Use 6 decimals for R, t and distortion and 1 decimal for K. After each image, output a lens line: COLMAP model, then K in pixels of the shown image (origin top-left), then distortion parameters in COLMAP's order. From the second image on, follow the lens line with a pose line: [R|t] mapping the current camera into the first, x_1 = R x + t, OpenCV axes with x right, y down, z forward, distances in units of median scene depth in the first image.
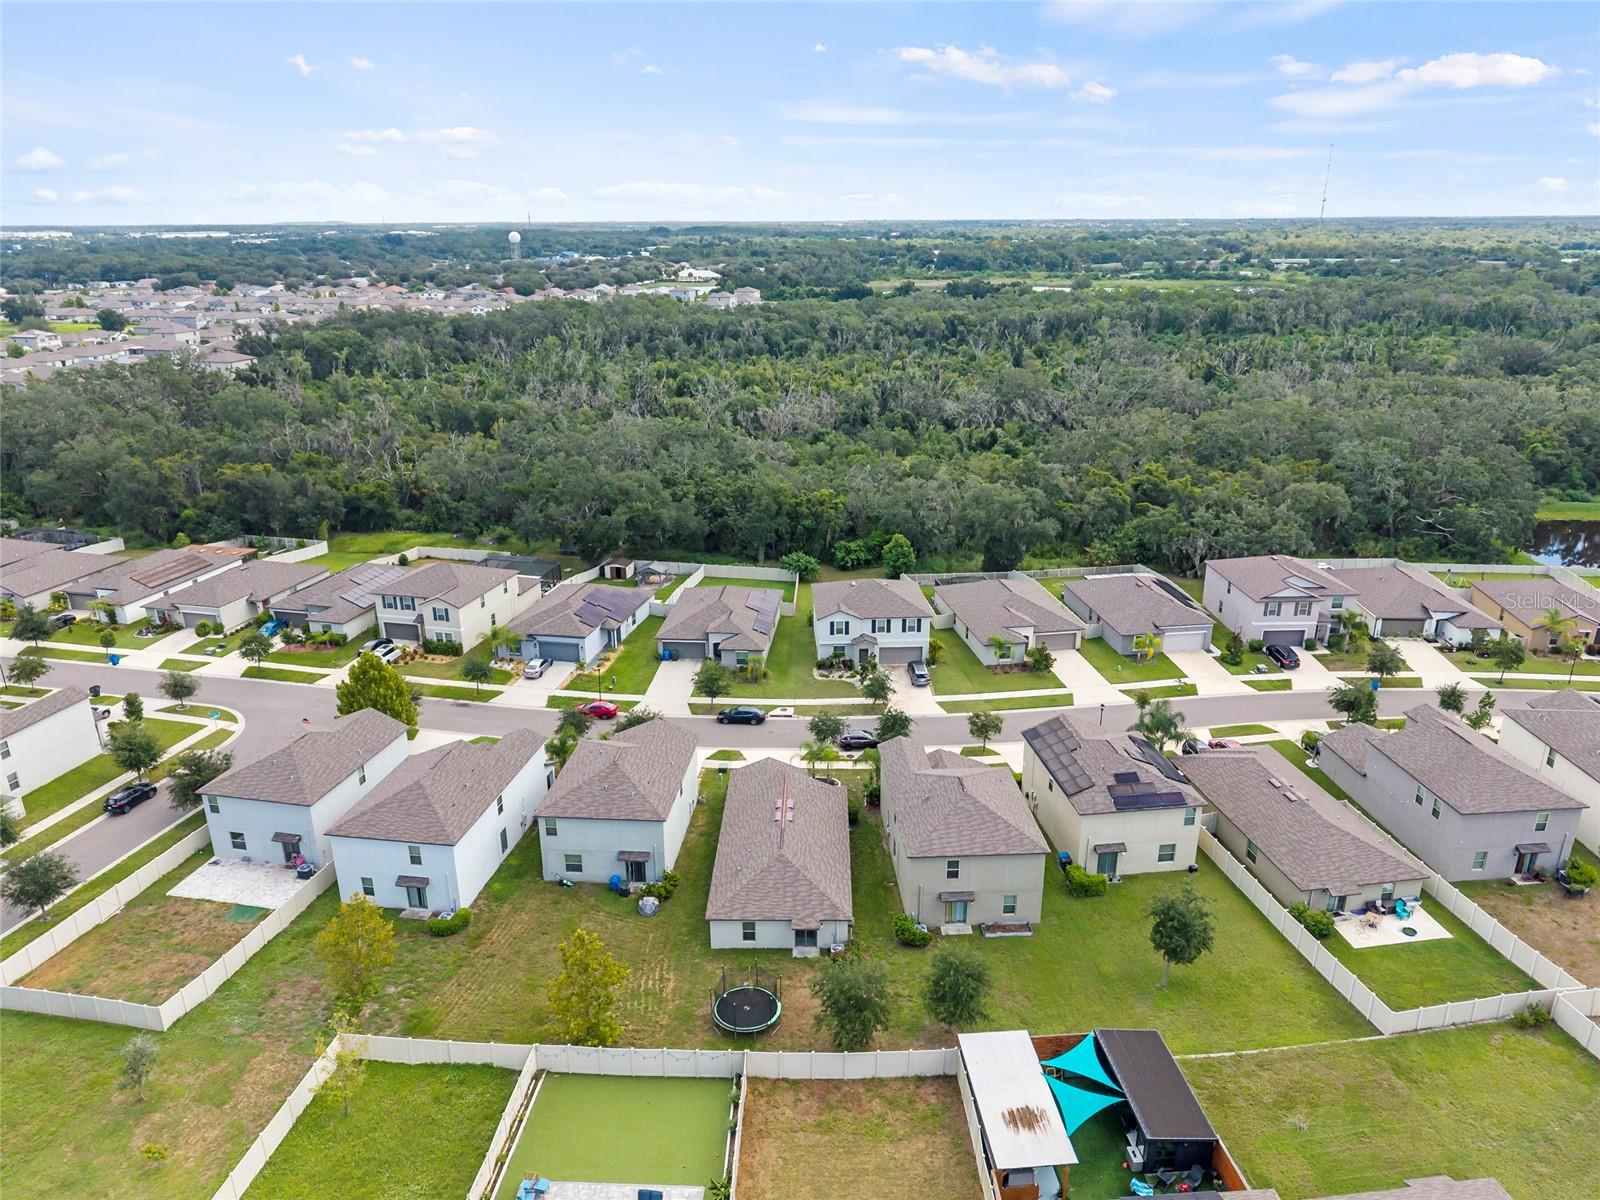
lens RADIAL K [[1081.5, 0, 808.6], [0, 1081.5, 587.3], [0, 0, 1]] dist [0.025550, -0.022504]
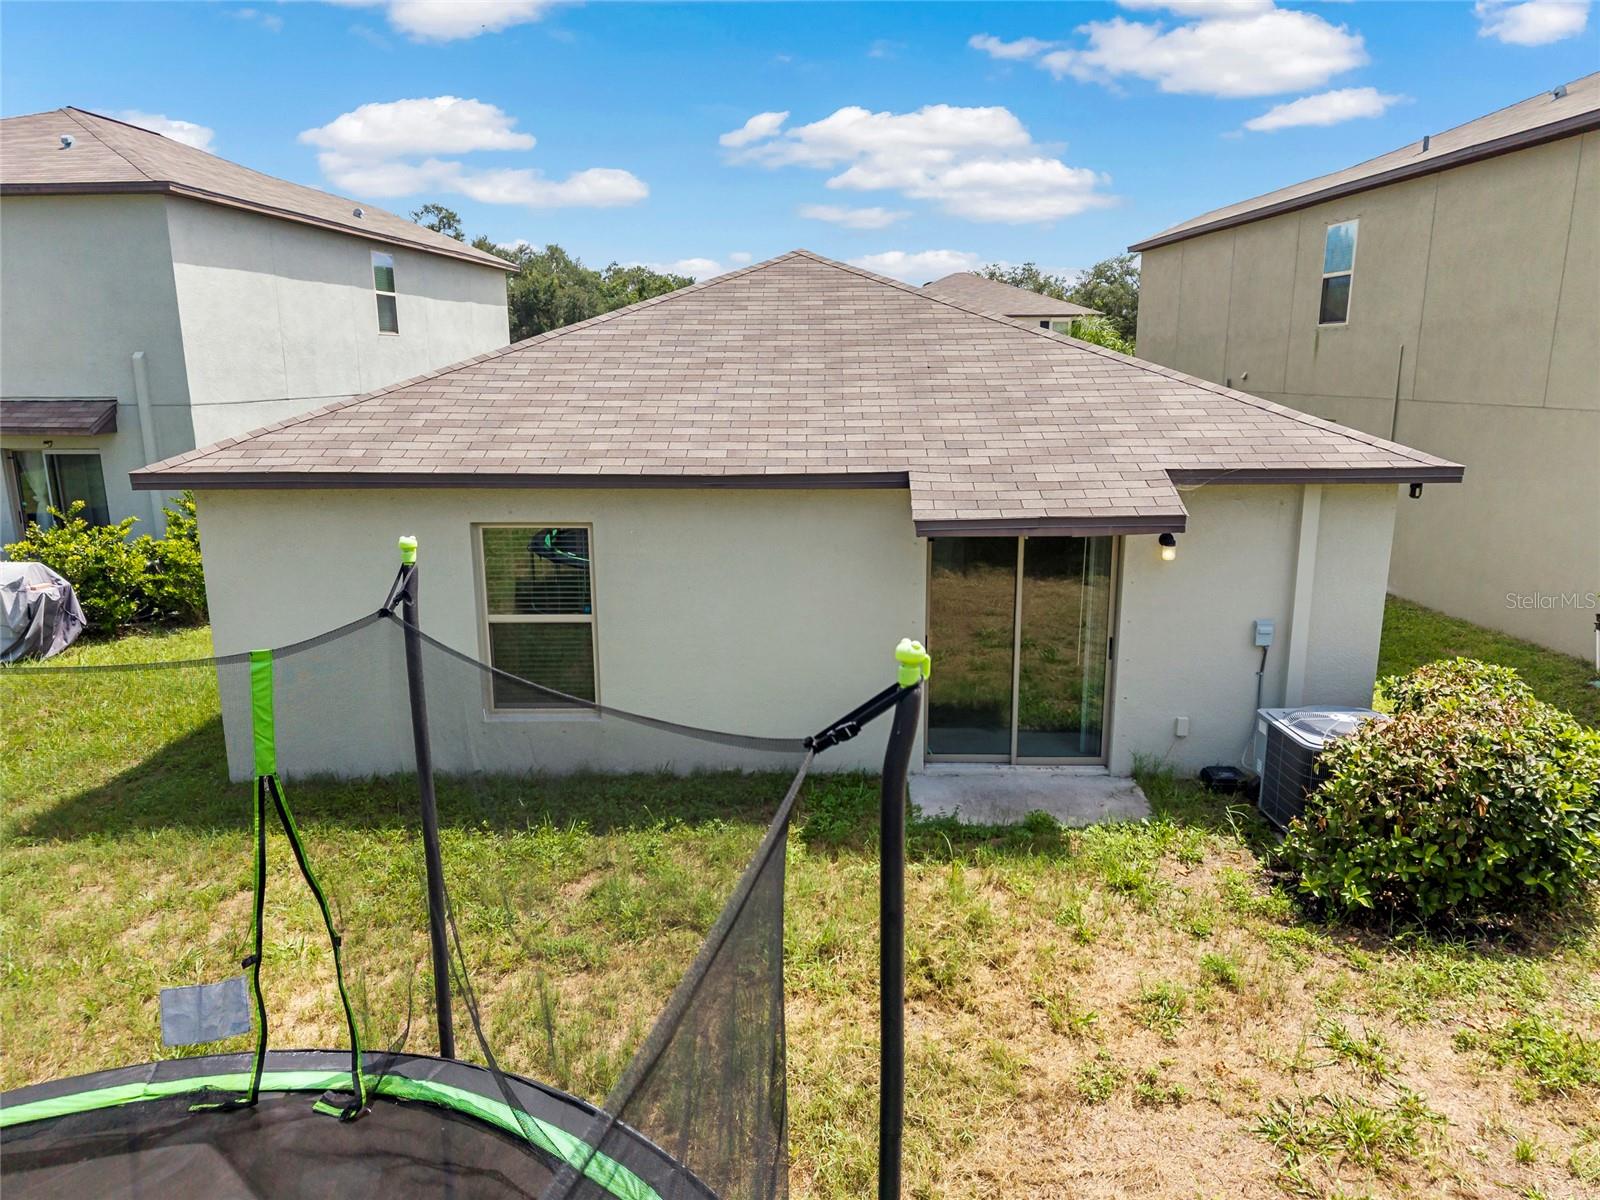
lens RADIAL K [[1081.5, 0, 806.7], [0, 1081.5, 603.5], [0, 0, 1]] dist [0.025550, -0.022504]
pose [[0.999999, -0.001391, 0.000749, -0.024227], [0.001462, 0.994469, -0.105022, 0.306075], [-0.000599, 0.105023, 0.994470, 0.823566]]
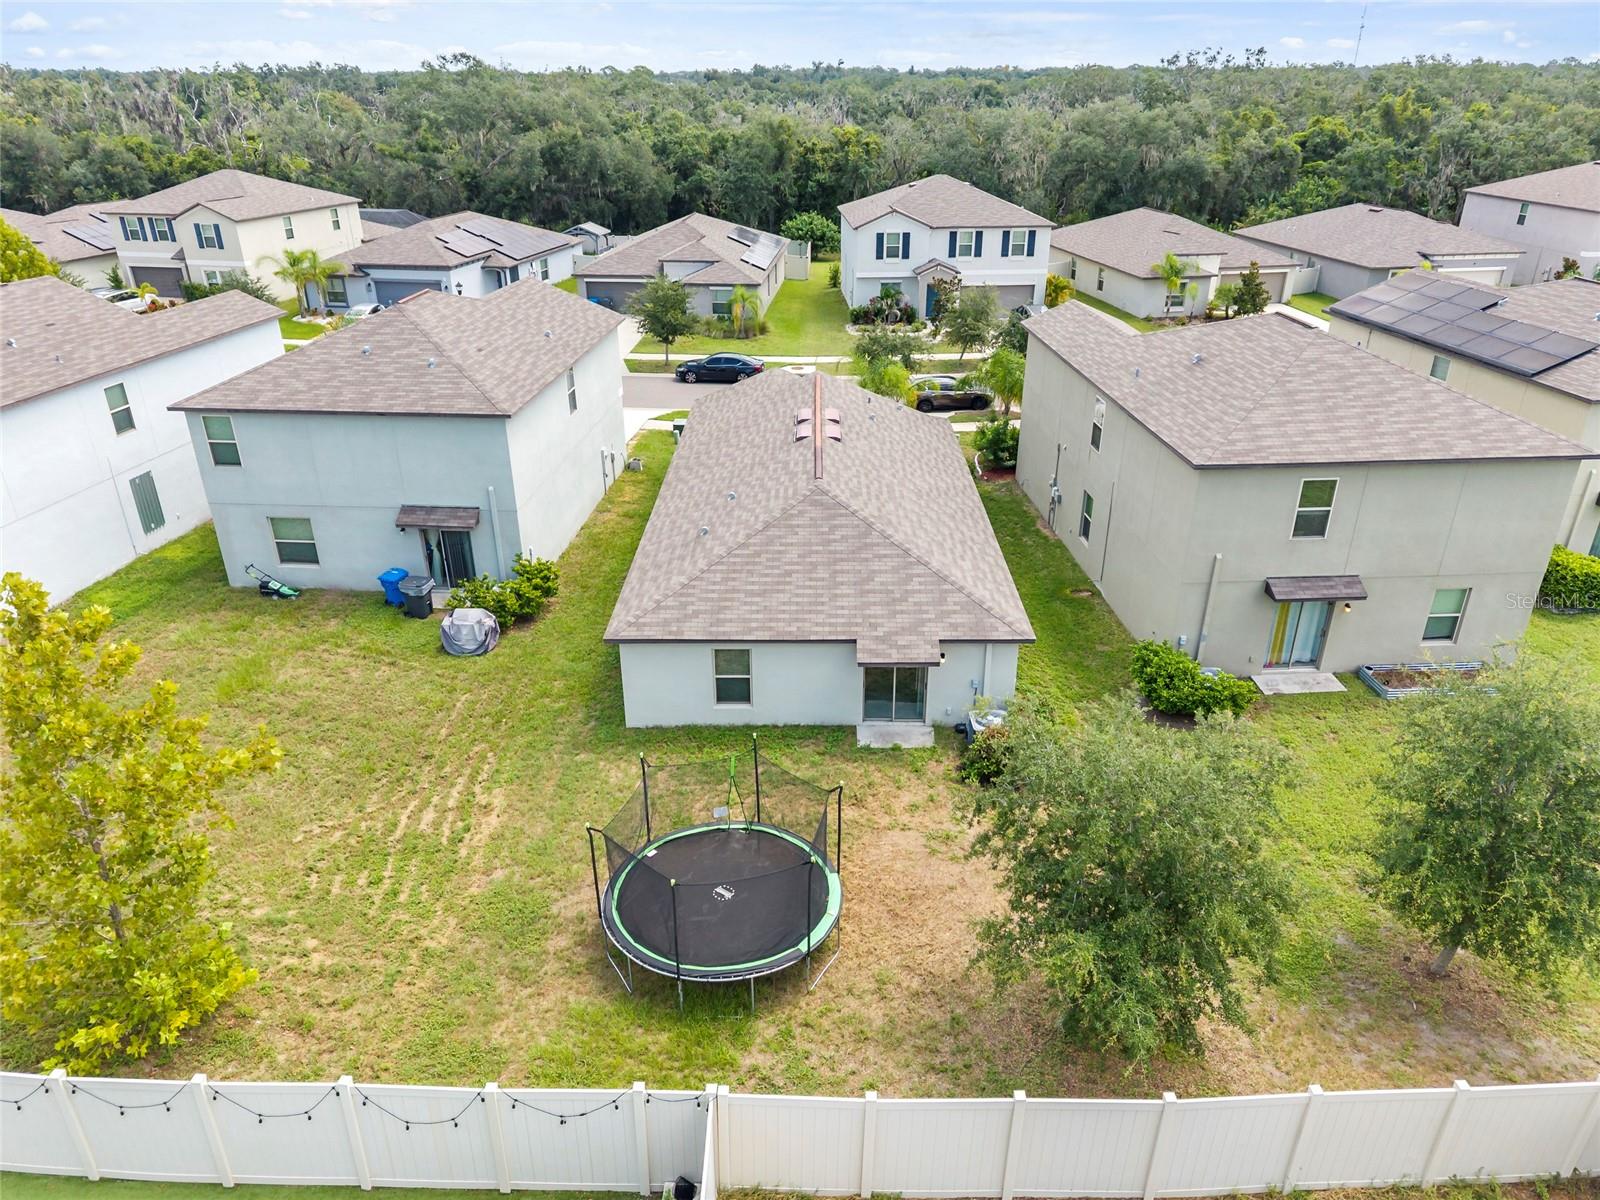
lens RADIAL K [[1081.5, 0, 808.3], [0, 1081.5, 600.3], [0, 0, 1]] dist [0.025550, -0.022504]
pose [[0.999983, -0.001729, 0.005610, -0.030279], [0.001036, 0.992637, 0.121125, 0.234087], [-0.005778, -0.121118, 0.992621, 0.614676]]
